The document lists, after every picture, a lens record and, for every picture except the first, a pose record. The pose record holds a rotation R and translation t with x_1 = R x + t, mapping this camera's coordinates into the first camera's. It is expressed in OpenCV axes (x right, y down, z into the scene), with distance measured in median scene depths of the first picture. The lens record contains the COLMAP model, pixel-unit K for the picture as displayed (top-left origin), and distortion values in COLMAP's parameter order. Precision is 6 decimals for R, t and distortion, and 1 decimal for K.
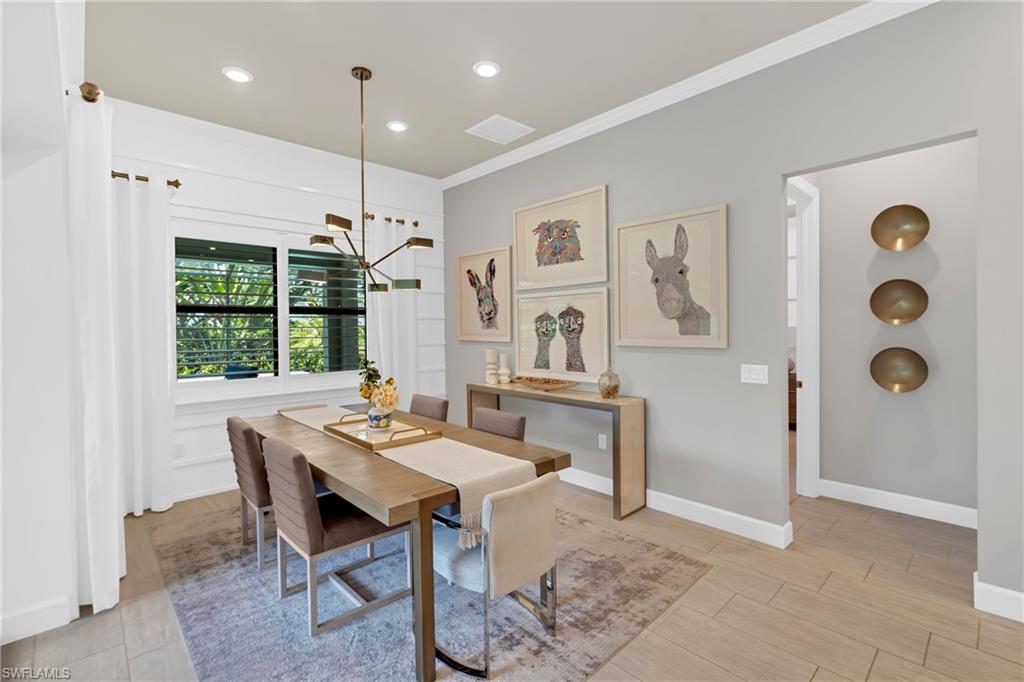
lens RADIAL K [[463.6, 0, 517.4], [0, 463.6, 331.1], [0, 0, 1]] dist [-0.010326, 0.003004]
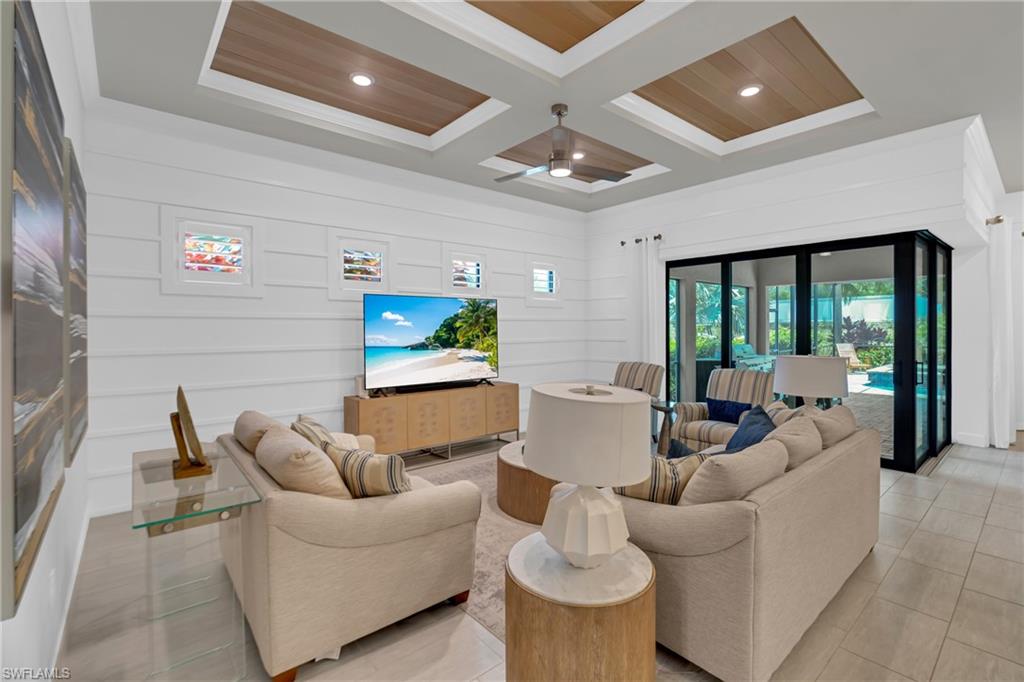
lens RADIAL K [[463.6, 0, 510.9], [0, 463.6, 335.9], [0, 0, 1]] dist [-0.010326, 0.003004]
pose [[-0.054524, 0.024254, -0.998218, 0.945065], [-0.000906, 0.999703, 0.024339, 0.005317], [0.998512, 0.002231, -0.054486, -0.818214]]
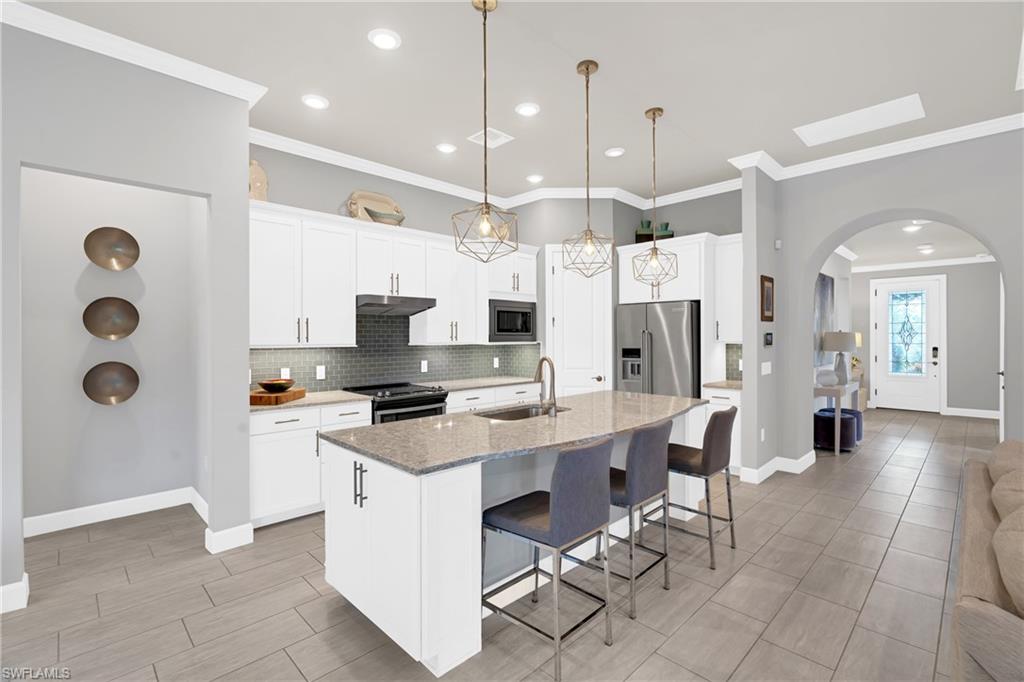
lens RADIAL K [[463.6, 0, 505.4], [0, 463.6, 336.7], [0, 0, 1]] dist [-0.010326, 0.003004]
pose [[-0.013565, 0.007176, 0.999882, -0.219698], [0.013810, 0.999880, -0.006988, -0.001540], [-0.999813, 0.013714, -0.013663, 0.104481]]
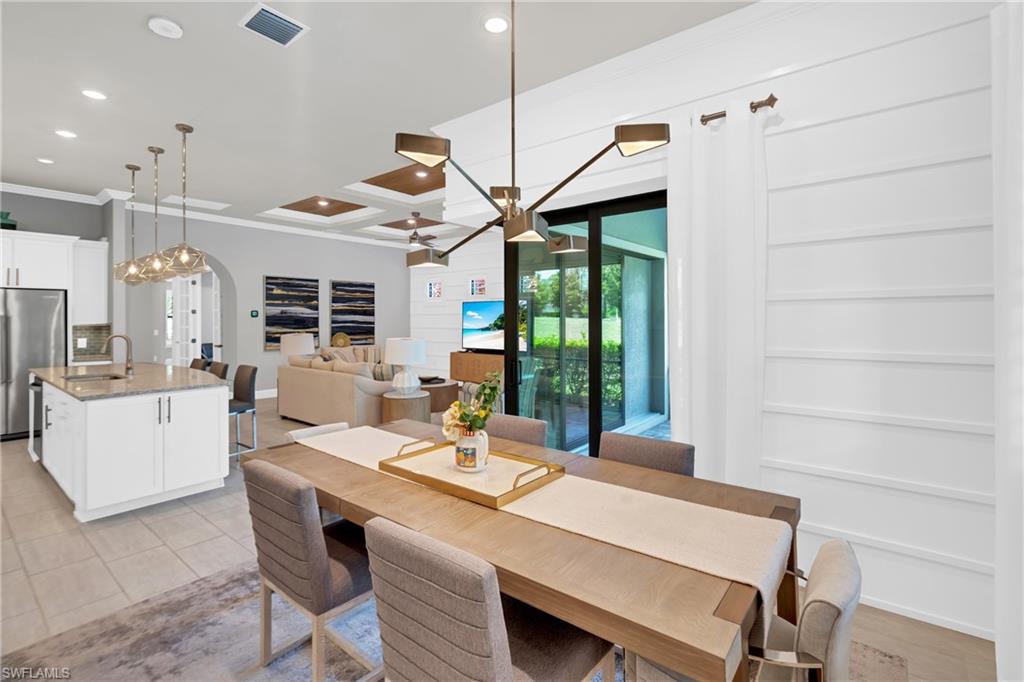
lens RADIAL K [[463.6, 0, 512.2], [0, 463.6, 316.4], [0, 0, 1]] dist [-0.010326, 0.003004]
pose [[-0.990769, 0.010107, -0.135187, -0.211947], [0.009071, 0.999925, 0.008274, -0.017263], [0.135261, 0.006971, -0.990786, 1.347056]]
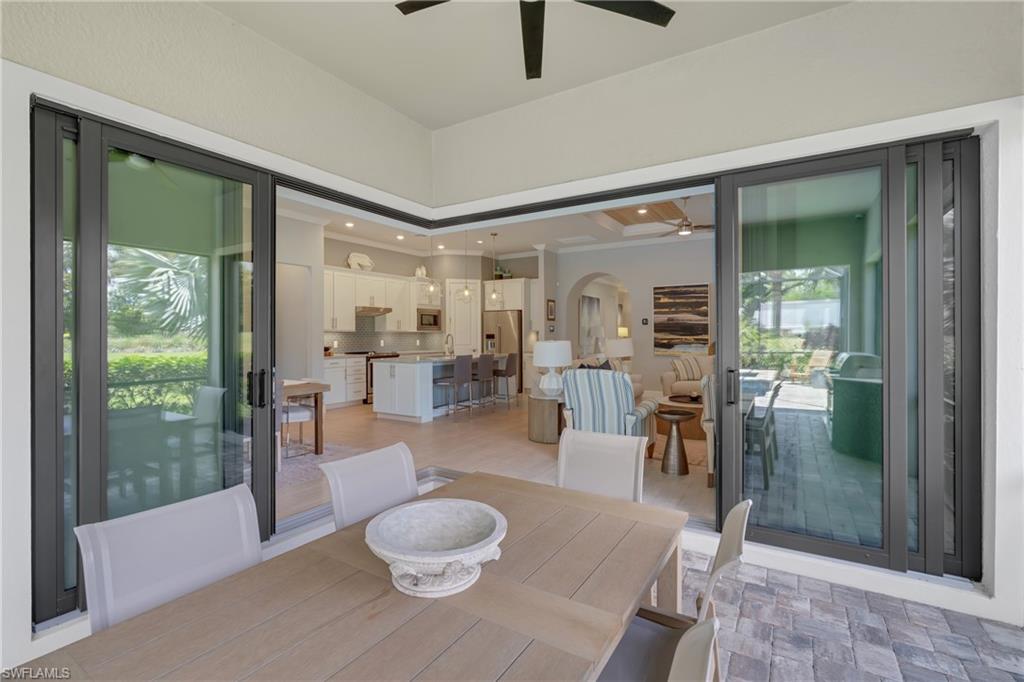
lens RADIAL K [[463.6, 0, 505.2], [0, 463.6, 337.6], [0, 0, 1]] dist [-0.010326, 0.003004]
pose [[-0.249843, 0.005637, 0.968270, -1.558636], [0.015419, 0.999879, -0.001842, 0.058620], [-0.968163, 0.014469, -0.249900, 0.312814]]
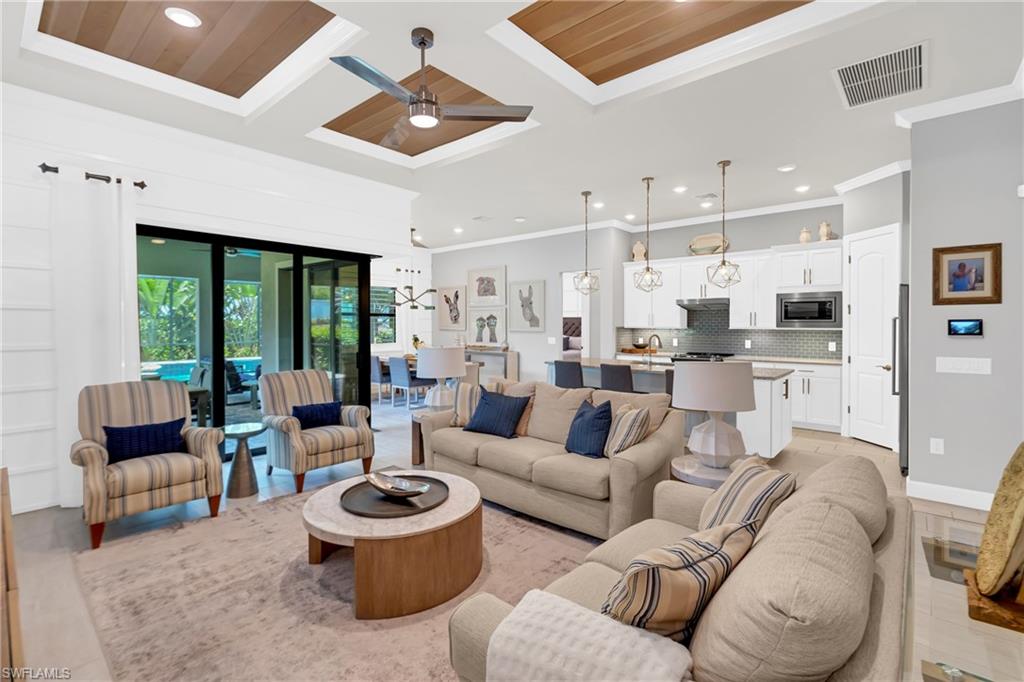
lens RADIAL K [[464.2, 0, 520.2], [0, 464.2, 326.7], [0, 0, 1]] dist [-0.001295, -0.000369]
pose [[0.994335, 0.009092, 0.105905, 0.013115], [-0.008816, 0.999956, -0.003079, 0.015516], [-0.105928, 0.002128, 0.994372, -1.539238]]
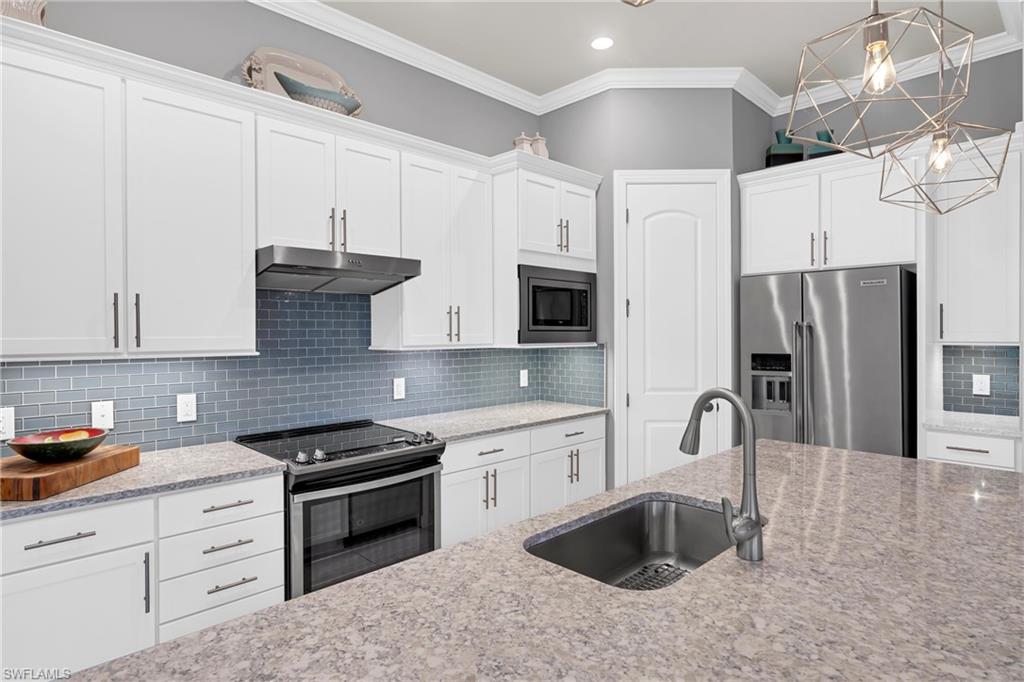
lens RADIAL K [[556.2, 0, 499.3], [0, 556.2, 336.0], [0, 0, 1]] dist [-0.003900, -0.000507]
pose [[-0.006950, 0.002396, 0.999973, 0.269041], [0.016343, 0.999864, -0.002282, -0.006737], [-0.999842, 0.016327, -0.006989, 0.172384]]
